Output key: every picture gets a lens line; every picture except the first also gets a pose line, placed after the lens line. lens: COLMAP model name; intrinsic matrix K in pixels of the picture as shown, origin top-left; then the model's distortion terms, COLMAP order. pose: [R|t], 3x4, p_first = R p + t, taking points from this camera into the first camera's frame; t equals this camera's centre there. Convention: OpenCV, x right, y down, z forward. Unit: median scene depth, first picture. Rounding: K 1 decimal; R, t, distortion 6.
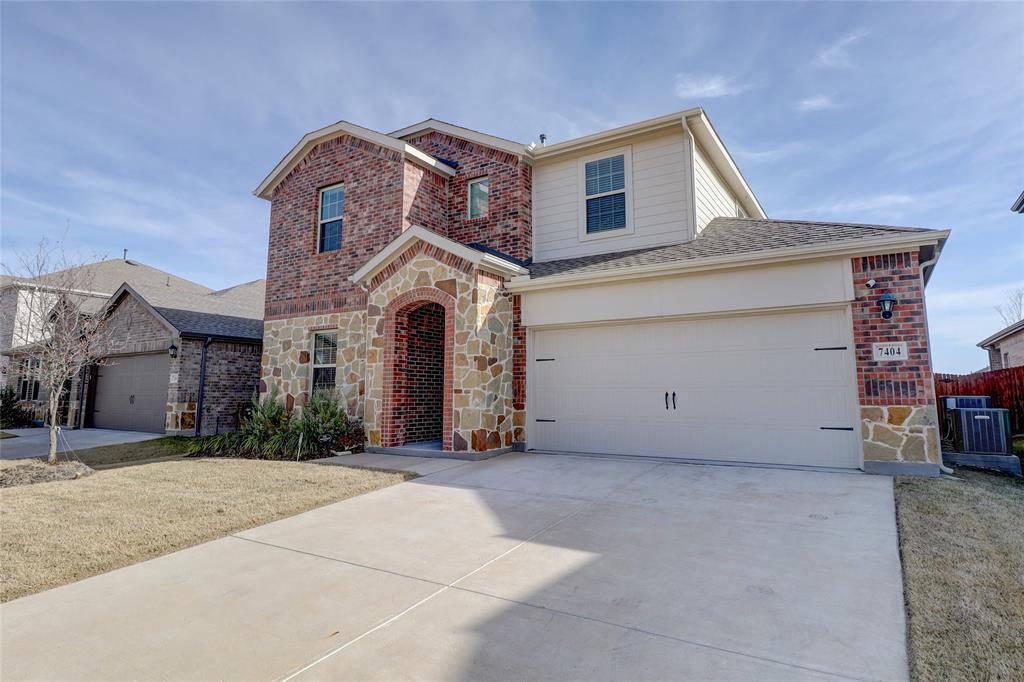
lens RADIAL K [[571.8, 0, 508.7], [0, 571.8, 320.4], [0, 0, 1]] dist [-0.000226, 0.000067]
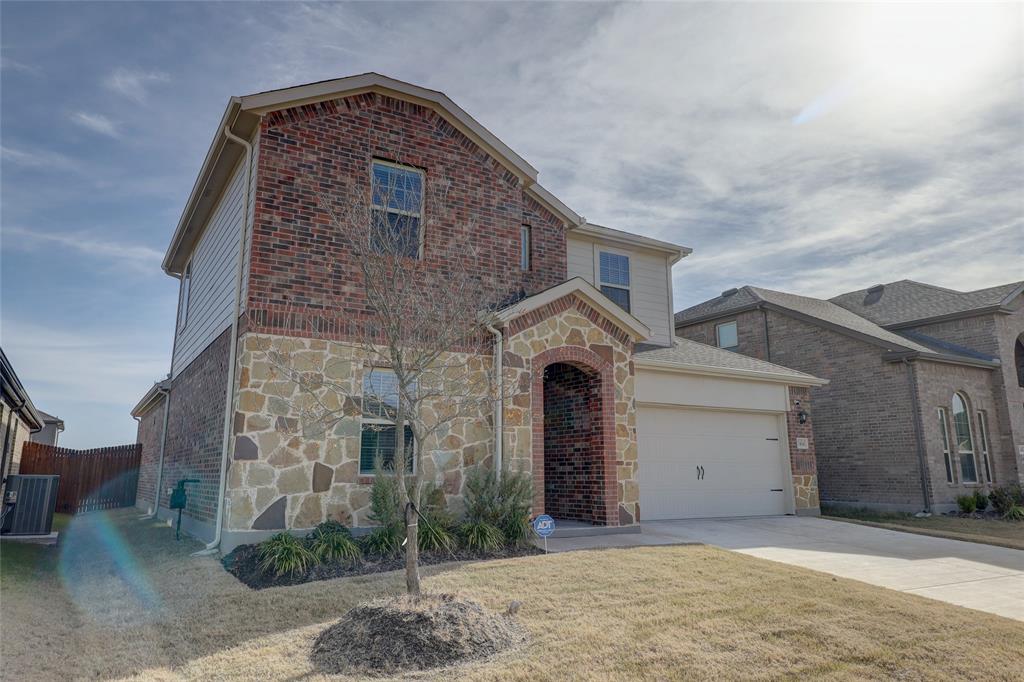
lens RADIAL K [[710.9, 0, 511.6], [0, 710.9, 320.1], [0, 0, 1]] dist [0.002401, -0.000313]
pose [[0.446826, 0.189776, 0.874261, -1.179655], [-0.117328, 0.981232, -0.153031, 0.084812], [-0.886894, -0.034197, 0.460706, 0.566343]]
